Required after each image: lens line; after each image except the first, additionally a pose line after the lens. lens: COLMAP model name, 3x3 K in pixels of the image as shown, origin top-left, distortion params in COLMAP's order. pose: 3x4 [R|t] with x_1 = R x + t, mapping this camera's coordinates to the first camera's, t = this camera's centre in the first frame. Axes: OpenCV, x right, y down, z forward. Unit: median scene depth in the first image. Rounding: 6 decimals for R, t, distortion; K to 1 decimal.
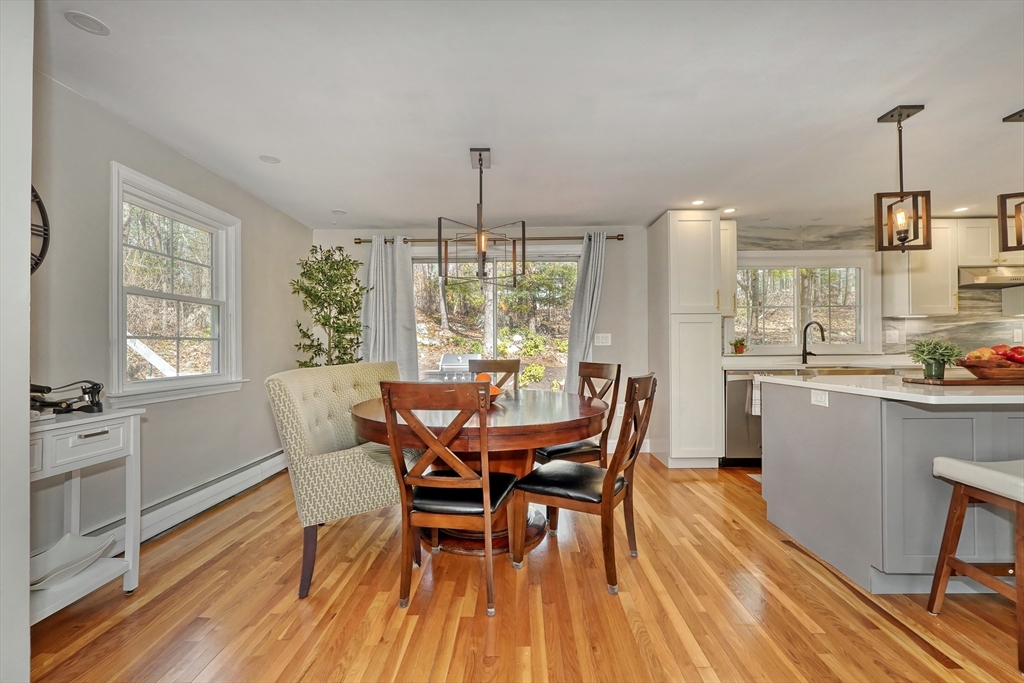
lens RADIAL K [[439.6, 0, 511.7], [0, 439.6, 342.8], [0, 0, 1]] dist [-0.016033, 0.005981]
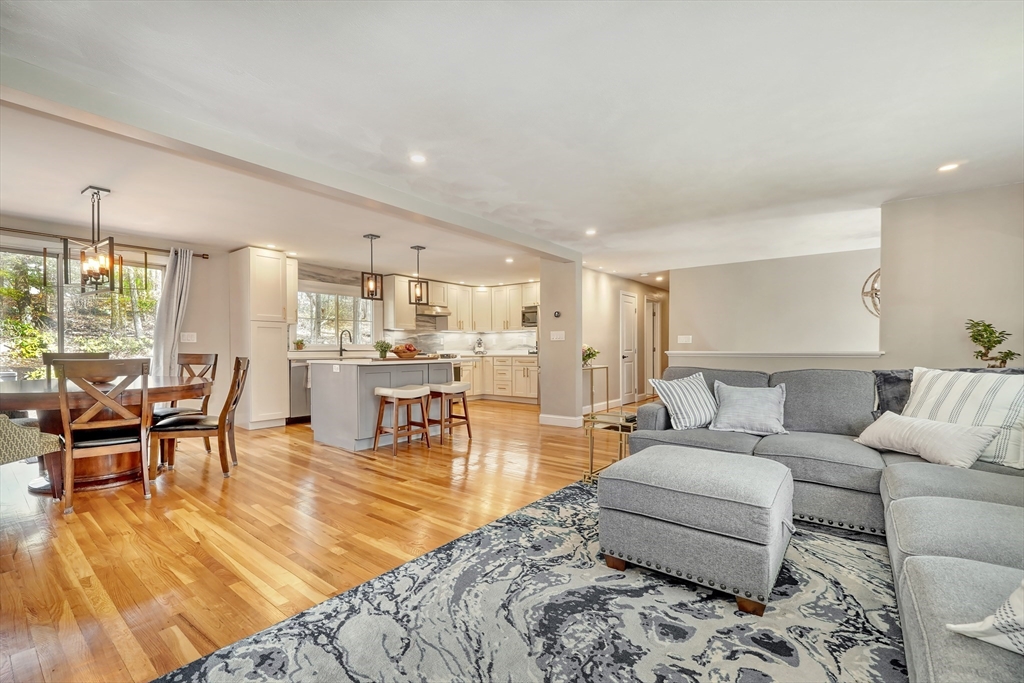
lens RADIAL K [[439.6, 0, 511.8], [0, 439.6, 359.1], [0, 0, 1]] dist [-0.016033, 0.005981]
pose [[0.604562, -0.008980, 0.796507, -0.237954], [-0.014084, 0.999660, 0.021960, 0.015489], [-0.796433, -0.024494, 0.604230, -0.491122]]
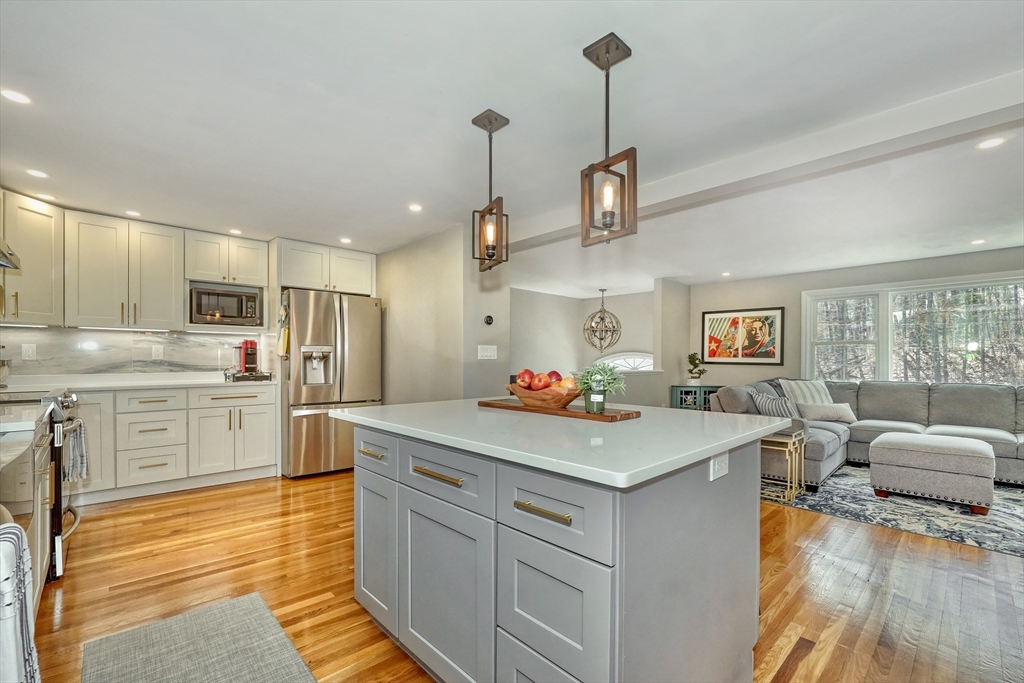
lens RADIAL K [[439.6, 0, 518.4], [0, 439.6, 362.7], [0, 0, 1]] dist [-0.016033, 0.005981]
pose [[-0.703378, 0.000851, 0.710815, 0.269980], [-0.006495, 0.999950, -0.007623, -0.001781], [-0.710786, -0.009979, -0.703337, 0.894610]]
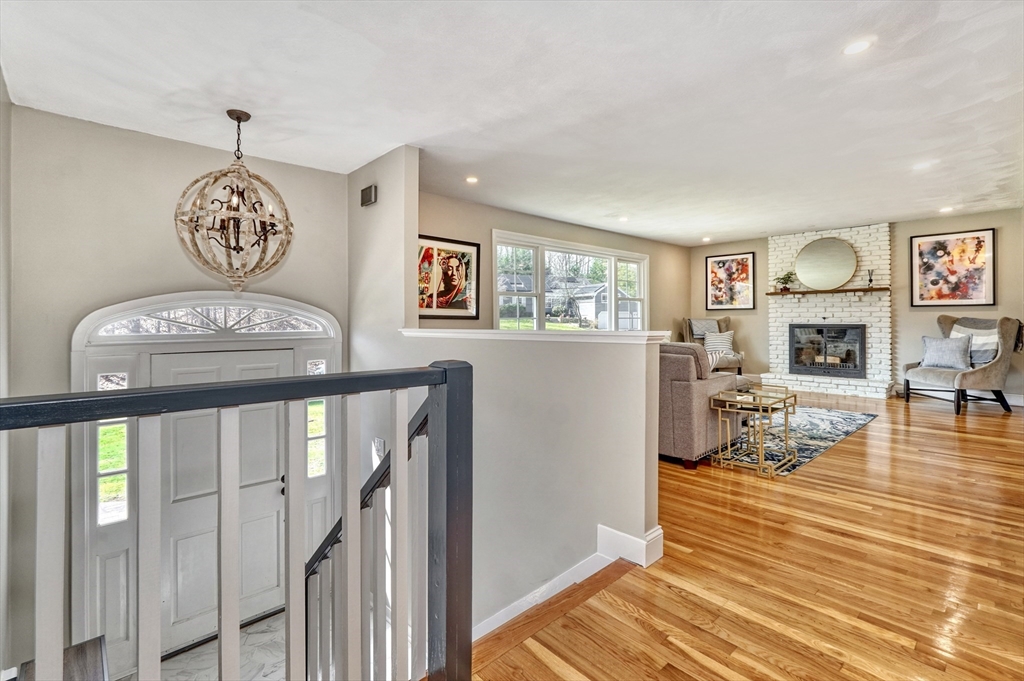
lens RADIAL K [[477.9, 0, 503.5], [0, 477.9, 318.9], [0, 0, 1]] dist [-0.004820, 0.004281]
pose [[-0.721516, 0.008406, -0.692347, 1.500112], [0.020638, 0.999743, -0.009369, 0.002134], [0.692090, -0.021049, -0.721504, 0.165390]]
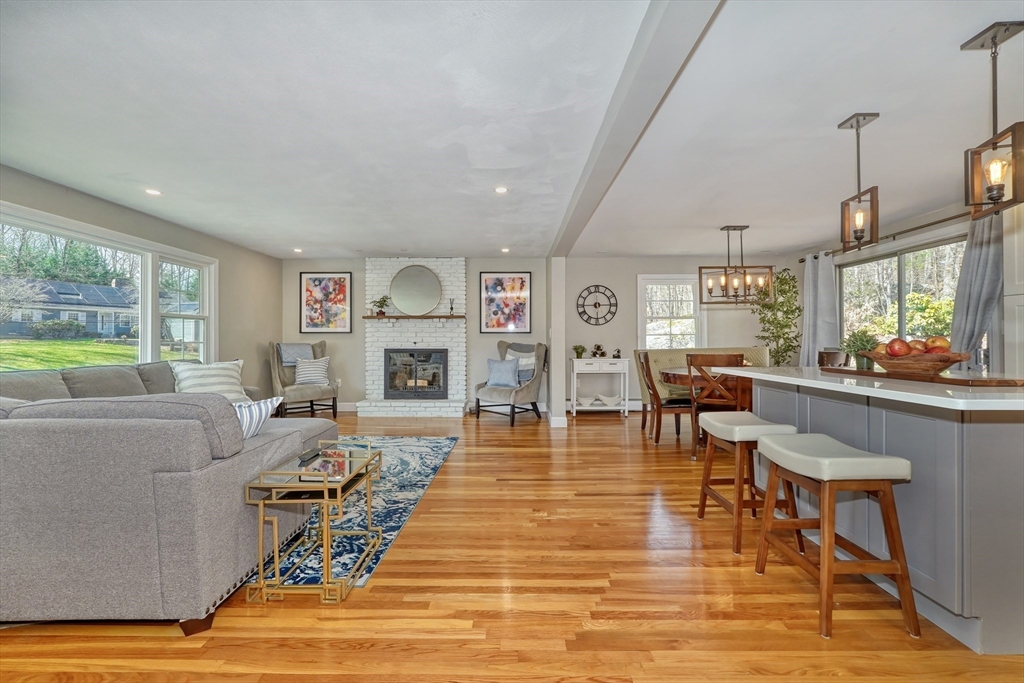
lens RADIAL K [[439.6, 0, 511.7], [0, 439.6, 337.2], [0, 0, 1]] dist [-0.016033, 0.005981]
pose [[0.001698, -0.002781, -0.999995, 1.096341], [0.017880, 0.999836, -0.002751, -0.003342], [0.999839, -0.017875, 0.001748, 0.078892]]
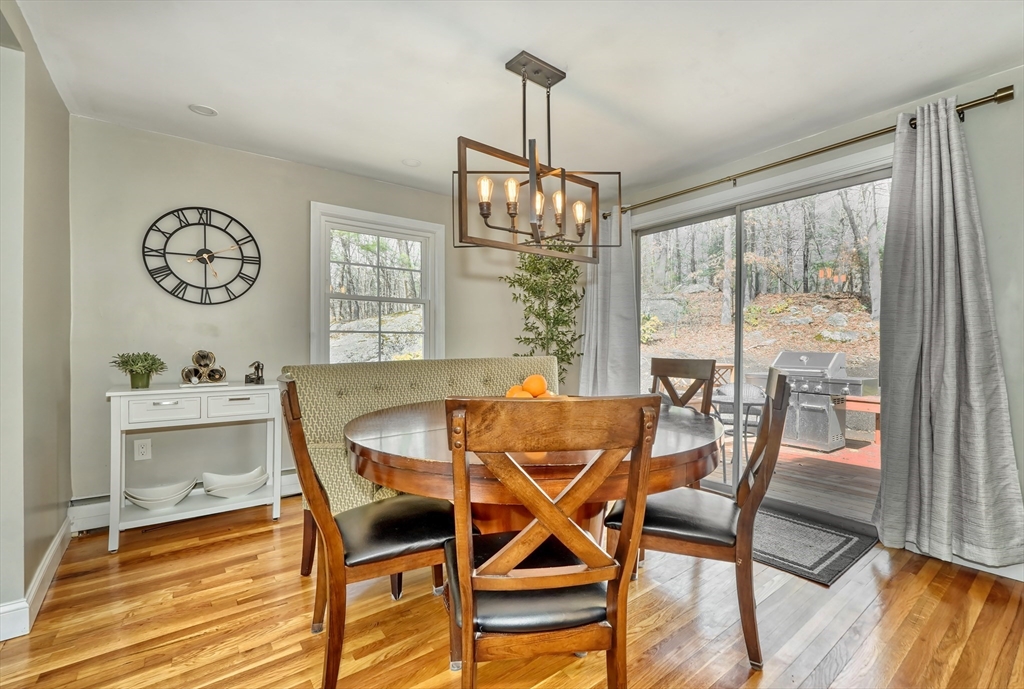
lens RADIAL K [[449.0, 0, 526.8], [0, 449.0, 348.3], [0, 0, 1]] dist [-0.009872, -0.000212]
pose [[0.618542, 0.013603, -0.785634, 0.327076], [0.001950, 0.999820, 0.018847, 0.008617], [0.785749, -0.013190, 0.618405, 0.359363]]
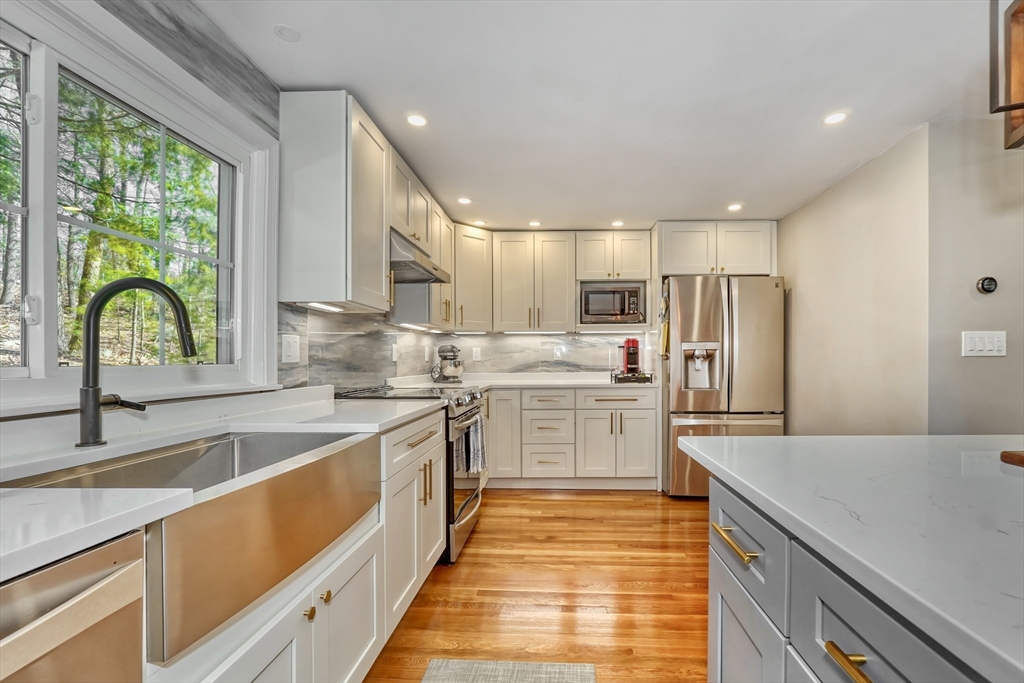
lens RADIAL K [[439.6, 0, 552.6], [0, 439.6, 366.7], [0, 0, 1]] dist [-0.016033, 0.005981]
pose [[0.017275, -0.005241, 0.999837, 0.460286], [-0.010260, 0.999933, 0.005419, -0.000528], [-0.999798, -0.010352, 0.017220, 0.788535]]
